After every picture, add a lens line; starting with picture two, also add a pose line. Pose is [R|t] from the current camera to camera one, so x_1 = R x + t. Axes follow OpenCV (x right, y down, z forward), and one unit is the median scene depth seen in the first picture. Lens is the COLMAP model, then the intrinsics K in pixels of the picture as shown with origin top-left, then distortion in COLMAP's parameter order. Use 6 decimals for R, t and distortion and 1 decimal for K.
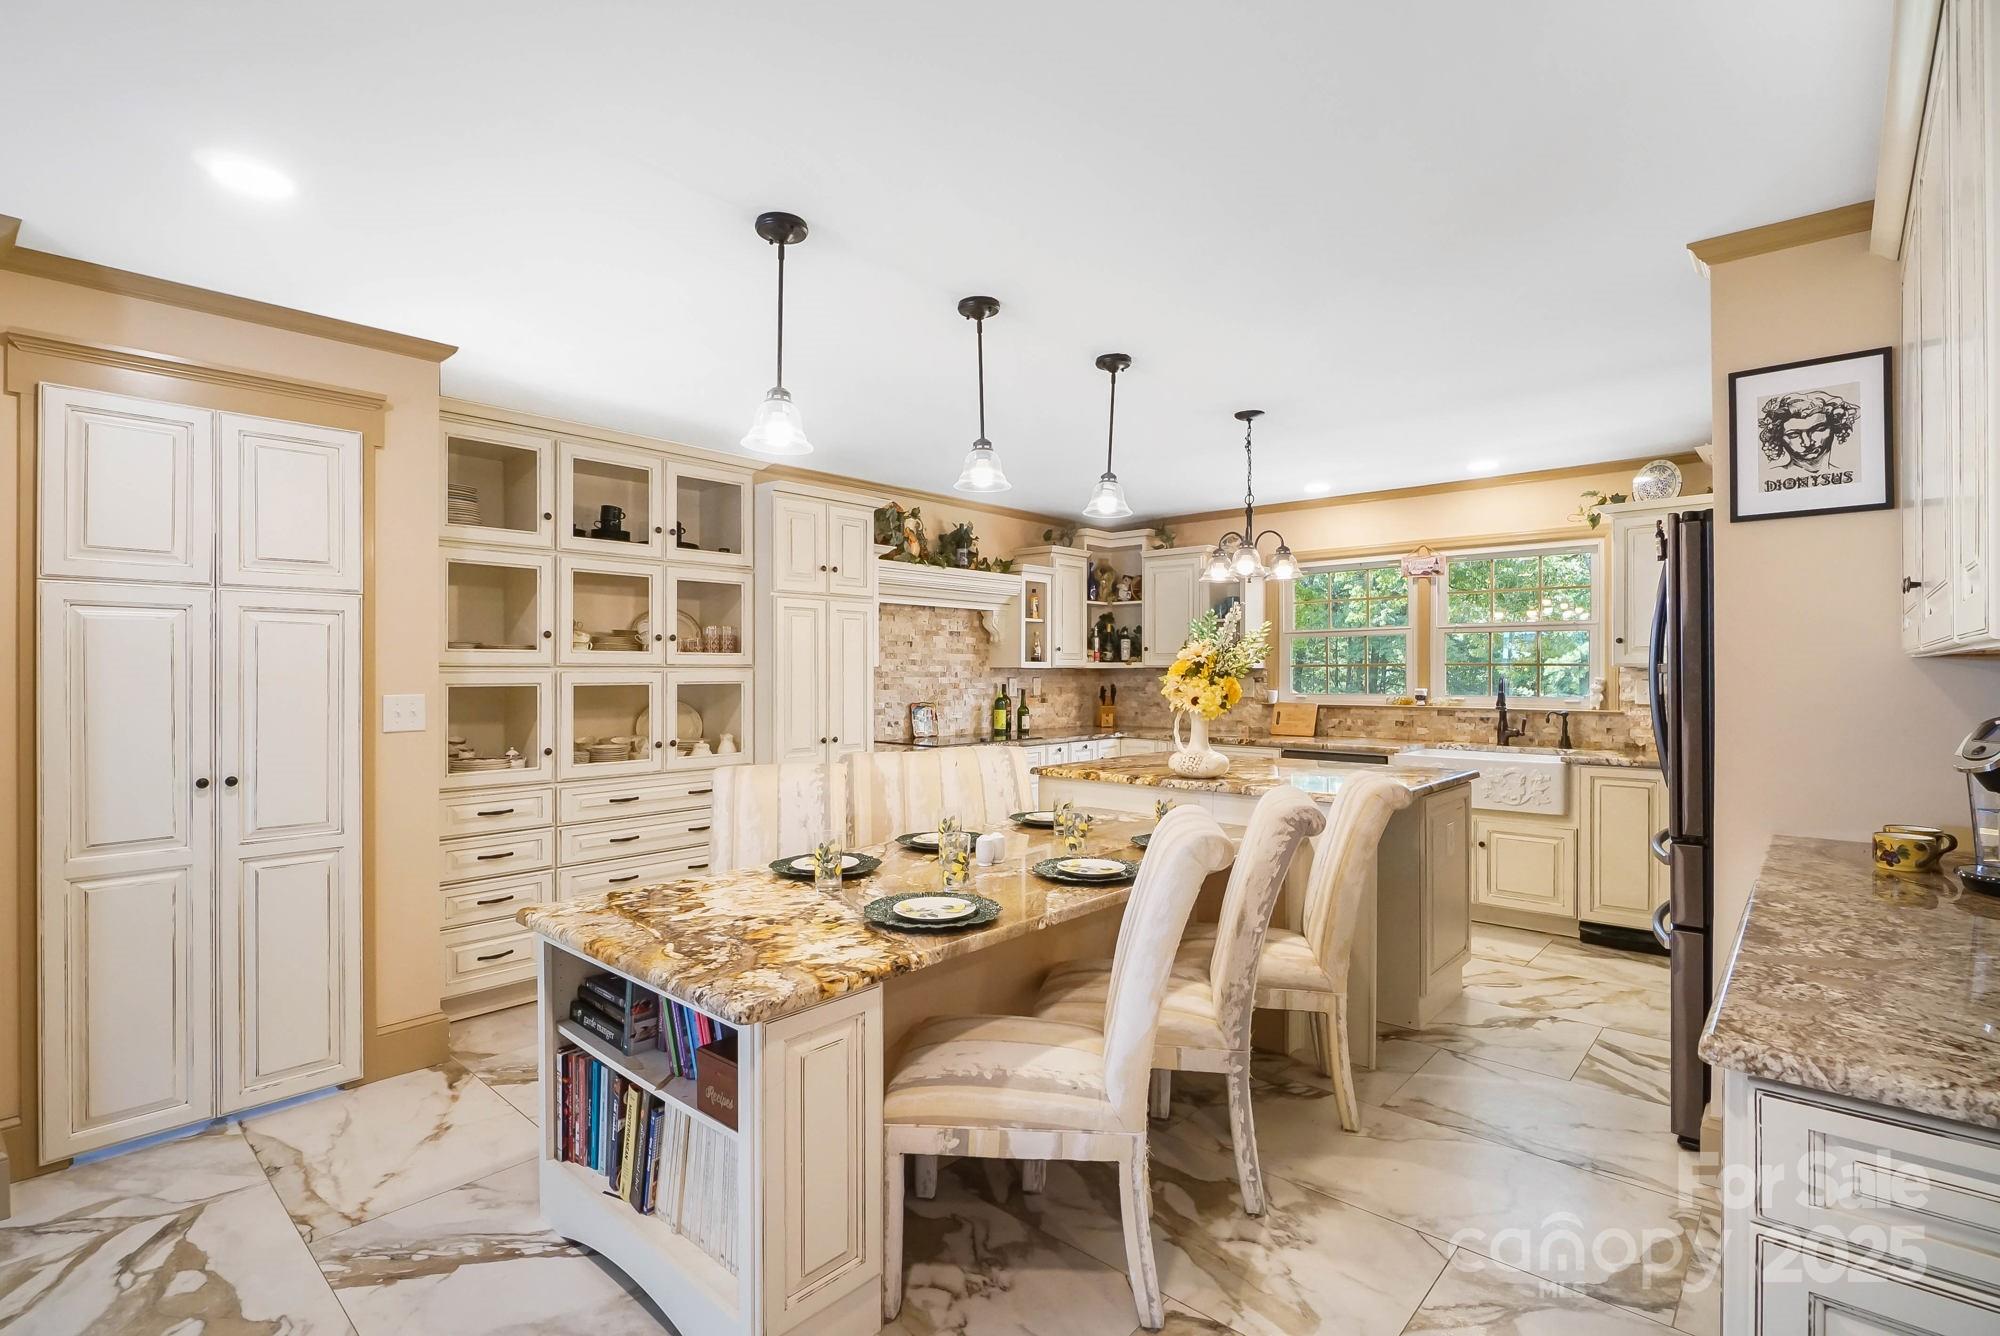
lens RADIAL K [[952.9, 0, 981.2], [0, 952.9, 670.4], [0, 0, 1]] dist [-0.002032, -0.003044]
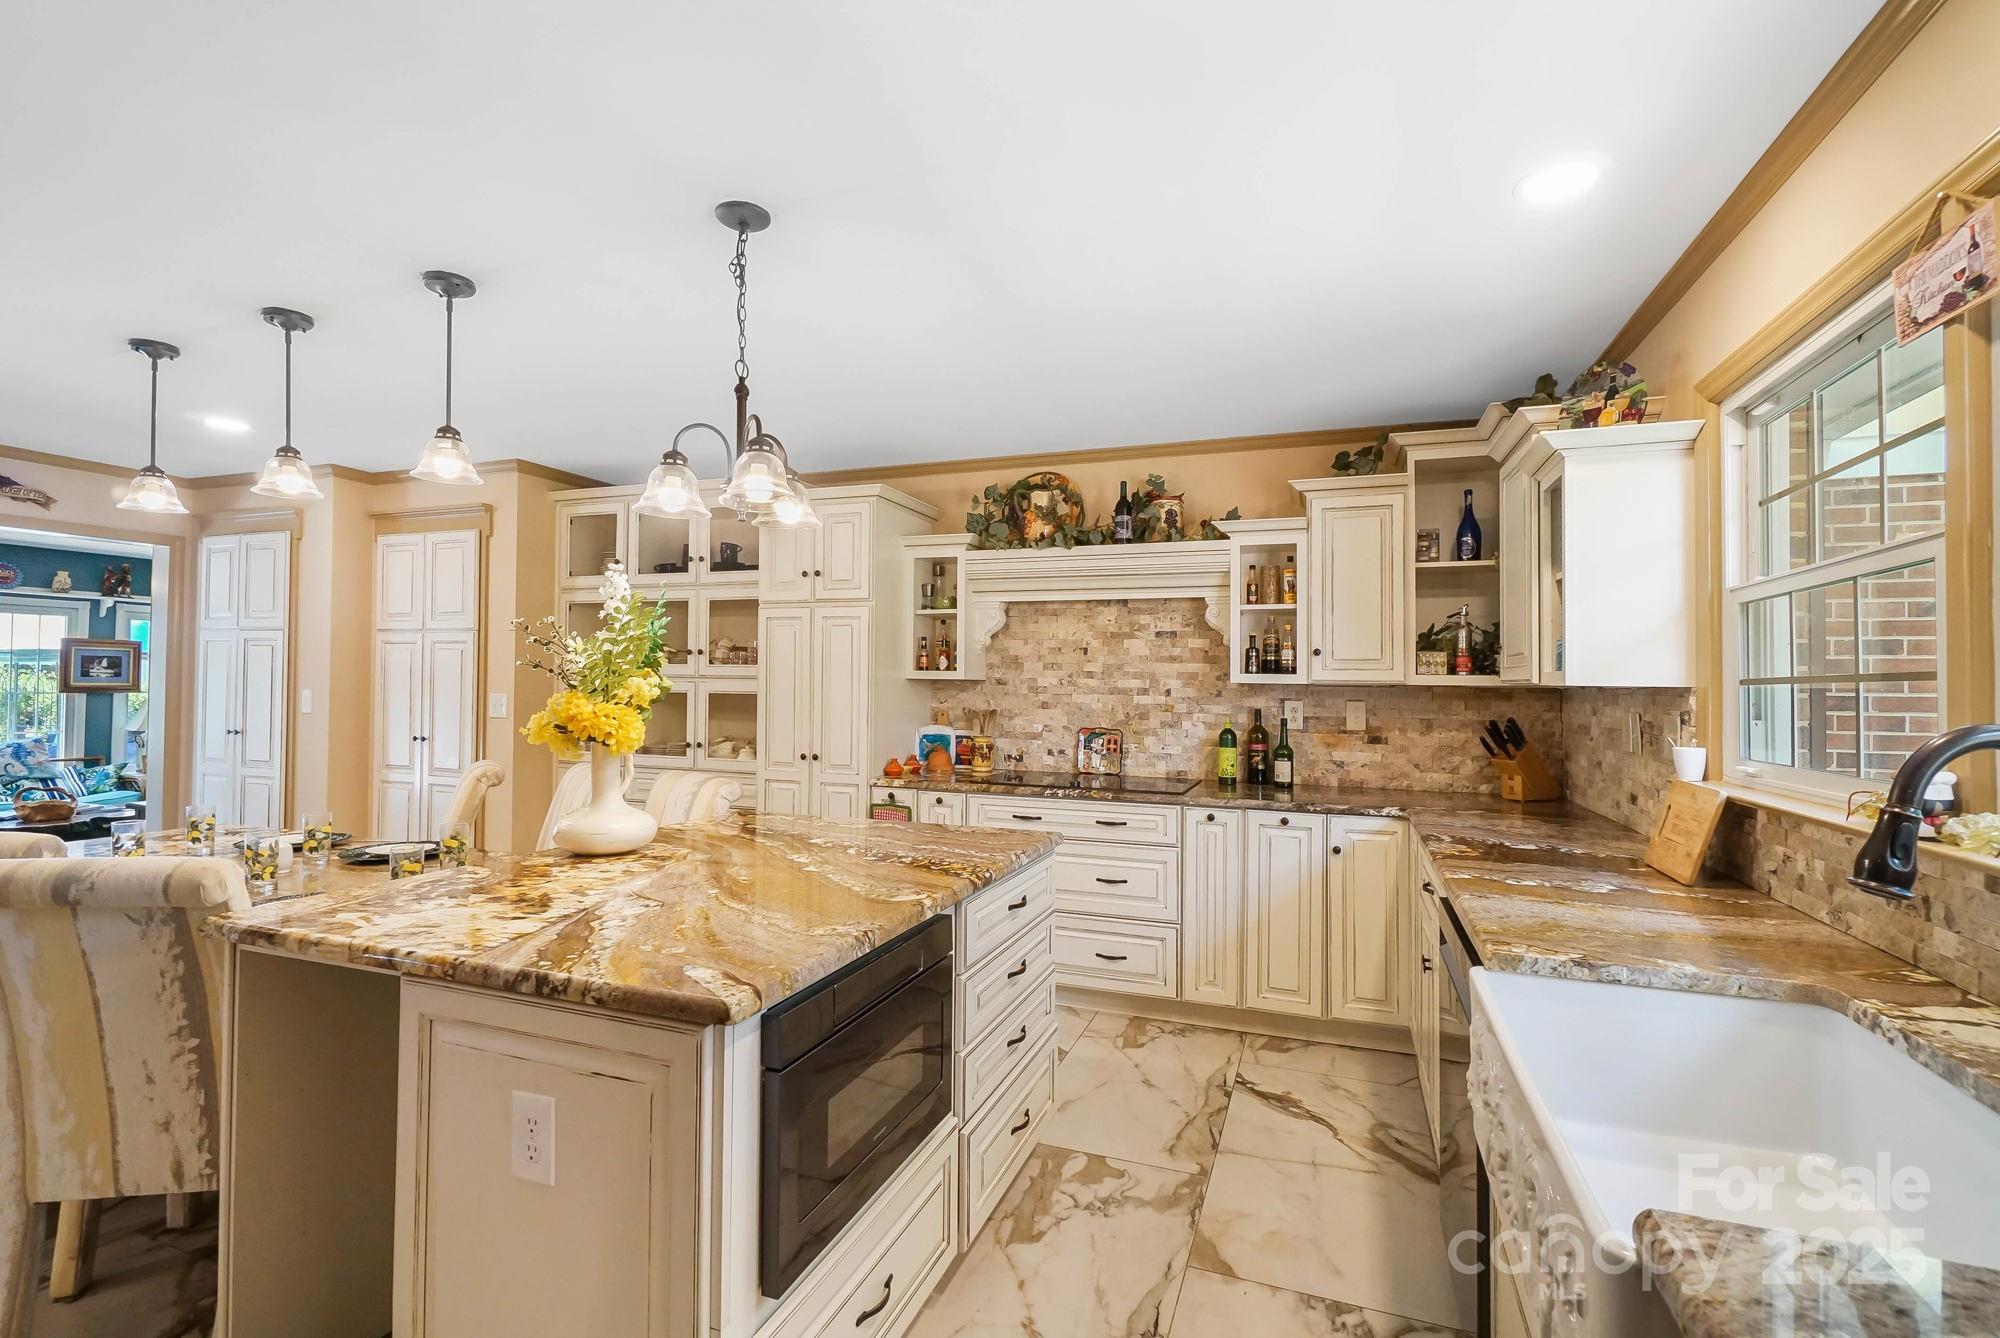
lens RADIAL K [[870.0, 0, 1004.6], [0, 870.0, 671.1], [0, 0, 1]] dist [-0.004634, -0.000370]
pose [[0.381062, -0.011568, -0.924477, 0.542800], [-0.013788, 0.999739, -0.018193, 0.002125], [0.924447, 0.019679, 0.380803, 0.660765]]
